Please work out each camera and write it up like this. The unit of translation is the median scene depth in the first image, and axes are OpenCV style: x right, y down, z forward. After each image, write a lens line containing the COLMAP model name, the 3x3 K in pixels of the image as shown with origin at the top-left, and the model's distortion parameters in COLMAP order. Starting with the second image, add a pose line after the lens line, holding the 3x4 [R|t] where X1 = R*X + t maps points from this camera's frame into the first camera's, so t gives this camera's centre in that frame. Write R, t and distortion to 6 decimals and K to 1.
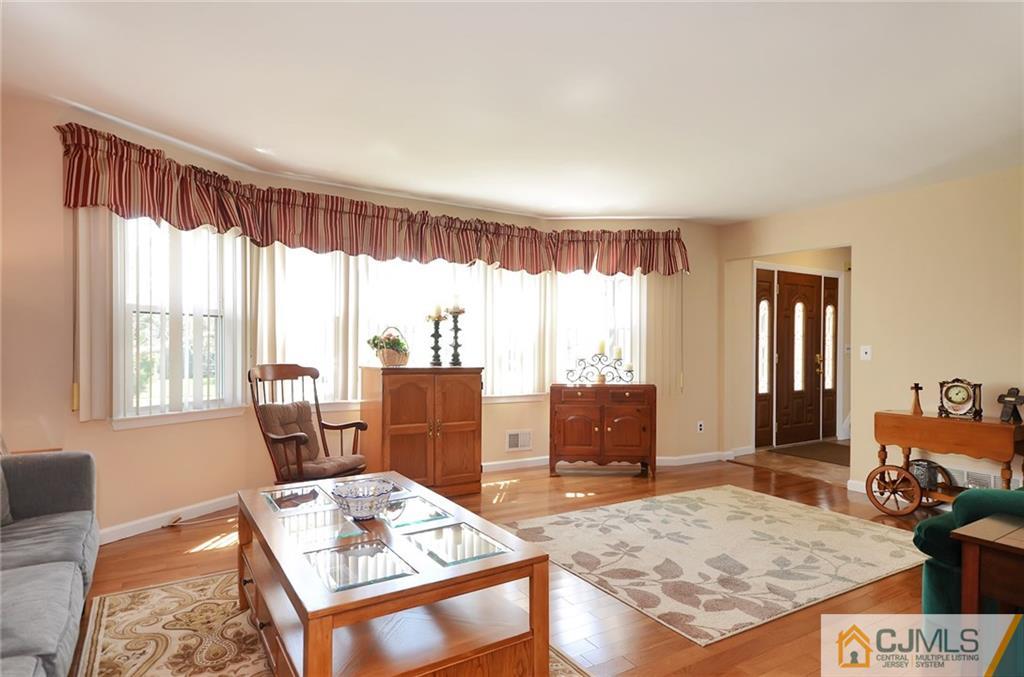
lens RADIAL K [[577.2, 0, 511.7], [0, 577.2, 344.7], [0, 0, 1]] dist [0.006648, 0.000826]
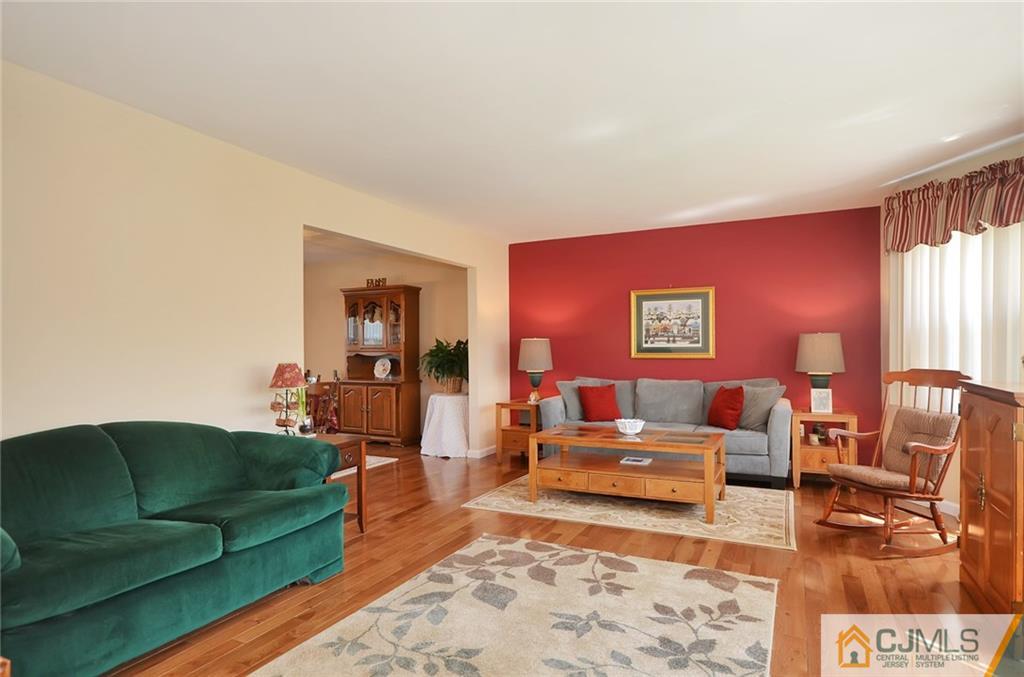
lens RADIAL K [[577.2, 0, 512.7], [0, 577.2, 344.0], [0, 0, 1]] dist [0.006648, 0.000826]
pose [[-0.851360, -0.004876, -0.524559, 0.835954], [-0.001171, 0.999972, -0.007394, -0.000132], [0.524580, -0.005681, -0.851342, 1.815803]]
